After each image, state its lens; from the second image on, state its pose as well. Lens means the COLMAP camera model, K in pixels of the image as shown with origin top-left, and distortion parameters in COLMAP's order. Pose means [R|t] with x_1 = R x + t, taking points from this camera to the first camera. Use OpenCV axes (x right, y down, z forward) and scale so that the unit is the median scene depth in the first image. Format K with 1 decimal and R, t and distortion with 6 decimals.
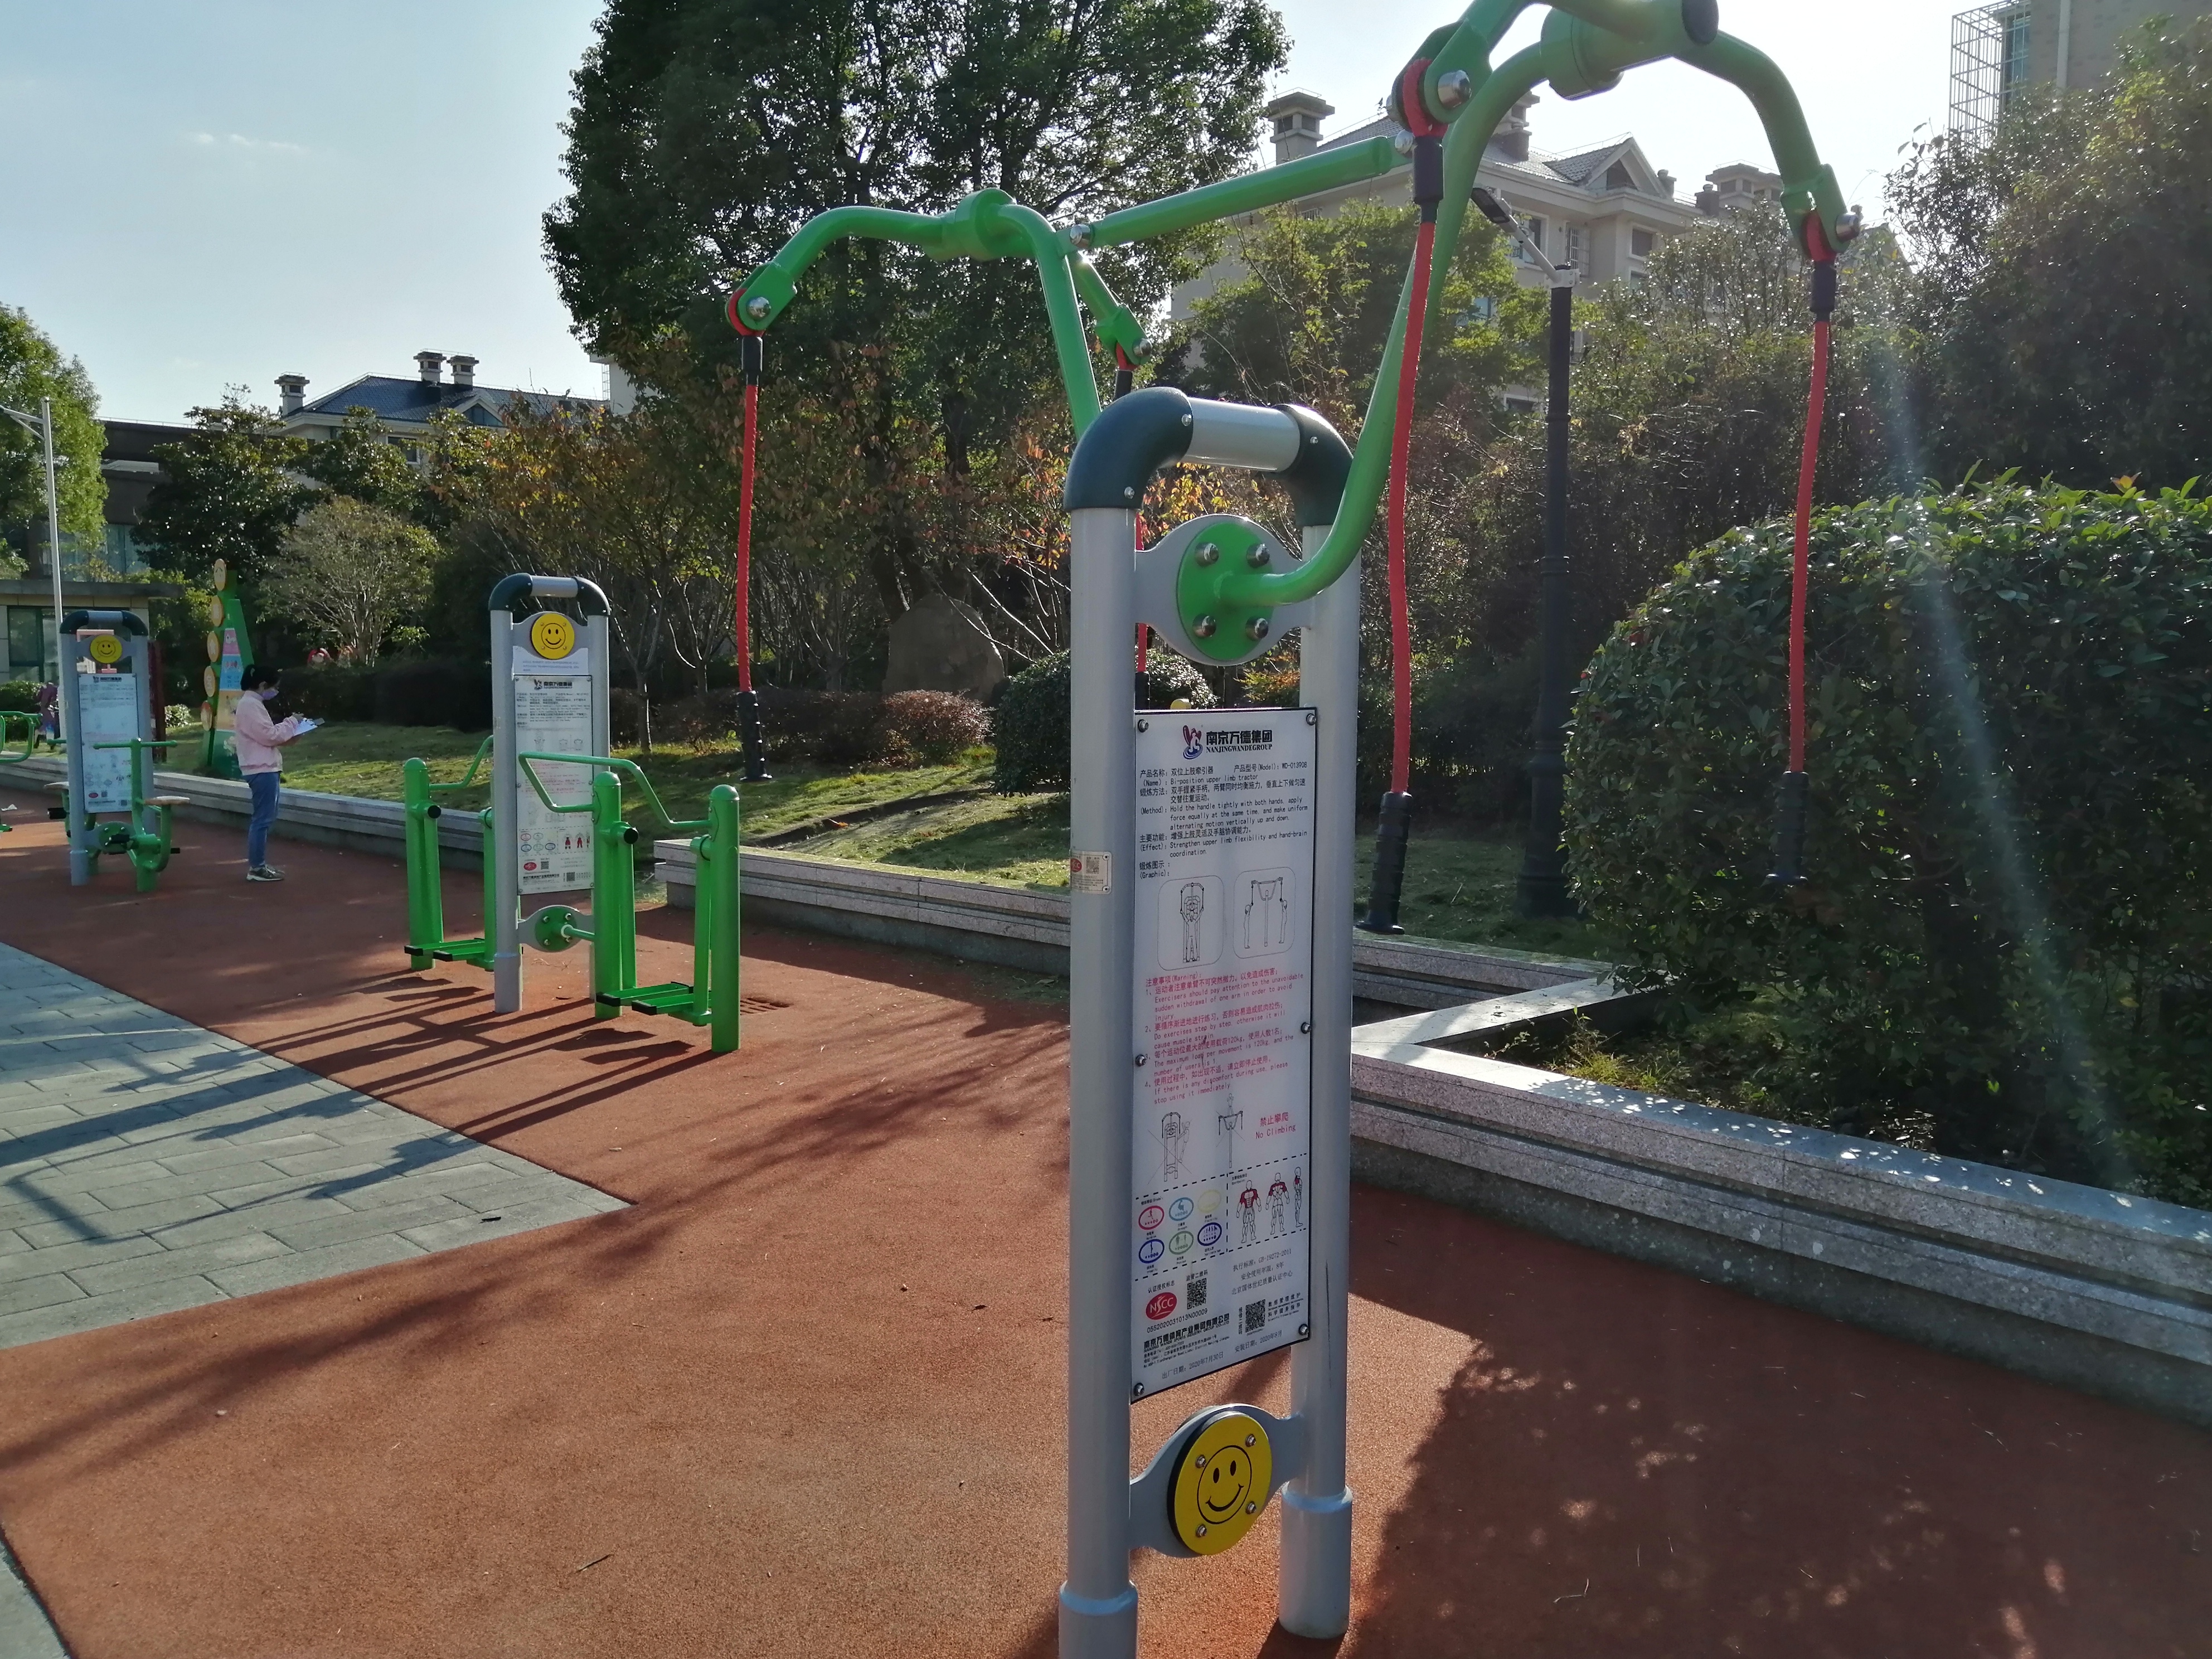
lens RADIAL K [[1733.4, 0, 1116.5], [0, 1733.4, 825.5], [0, 0, 1]] dist [0.033560, -0.081279]
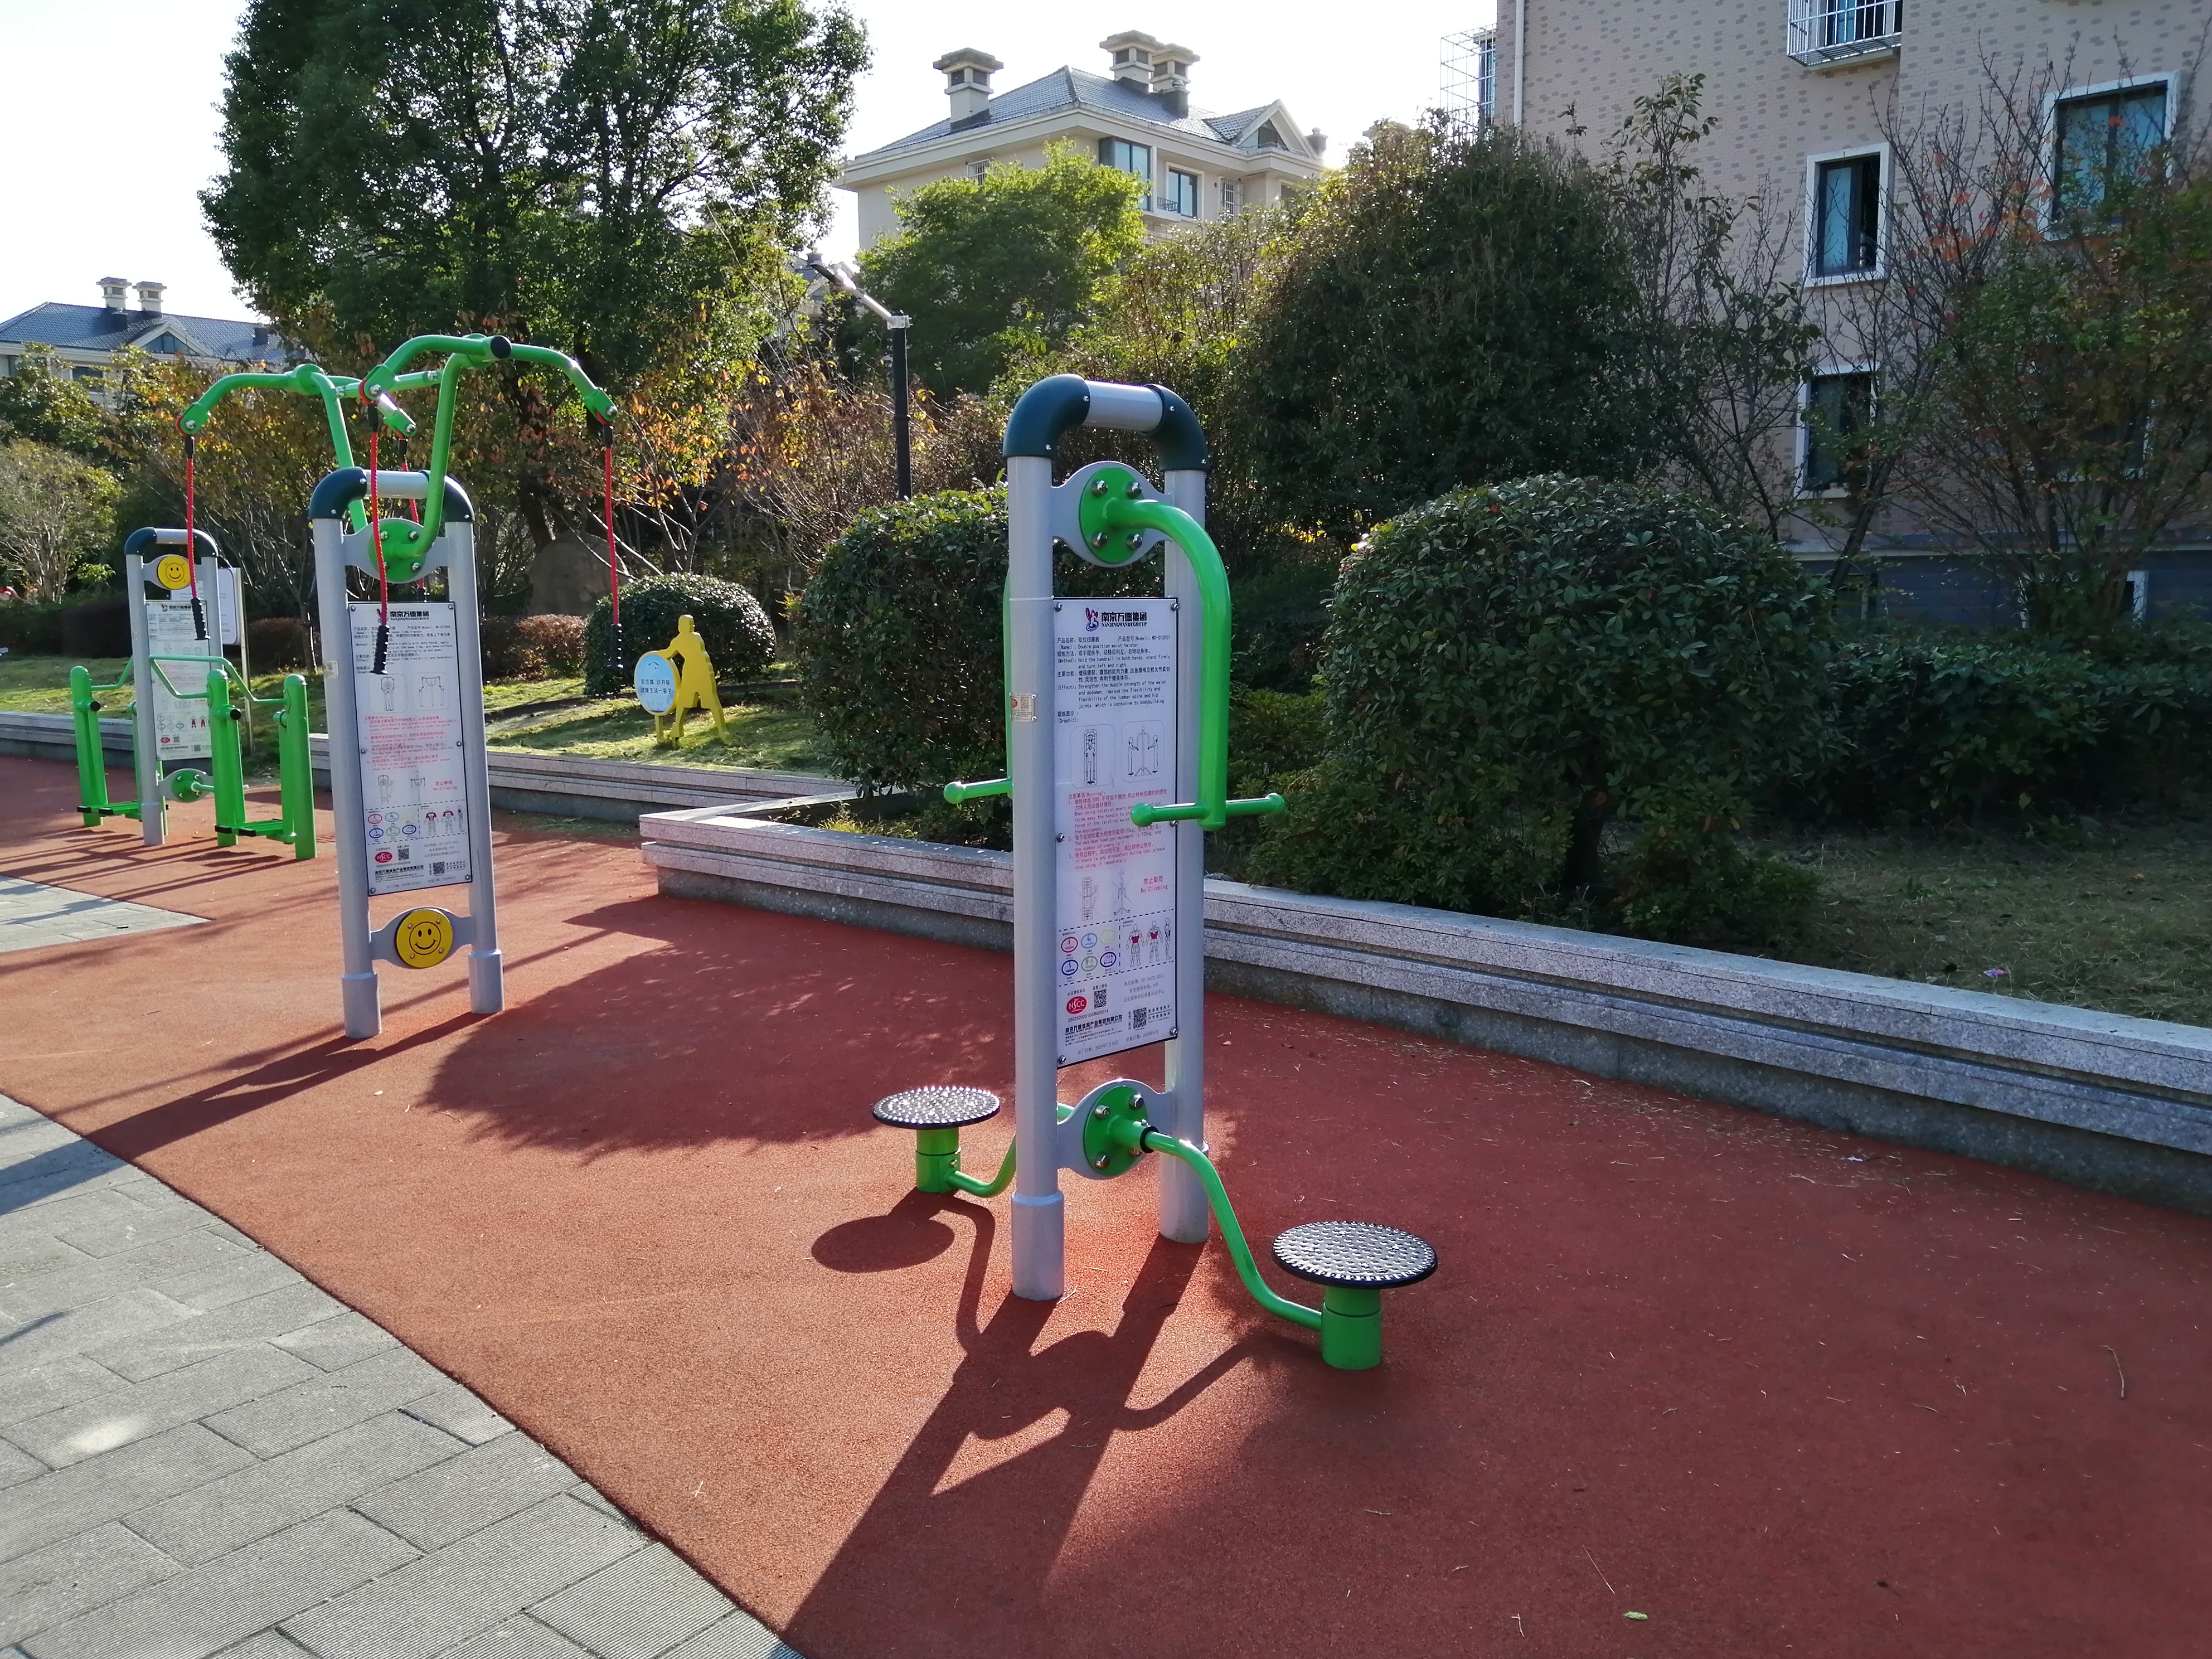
lens RADIAL K [[1733.4, 0, 1126.2], [0, 1733.4, 839.2], [0, 0, 1]] dist [0.033560, -0.081279]
pose [[0.990071, -0.030930, 0.137124, 0.094610], [0.024270, 0.998455, 0.049981, 0.021416], [-0.138458, -0.046157, 0.989292, -0.199214]]
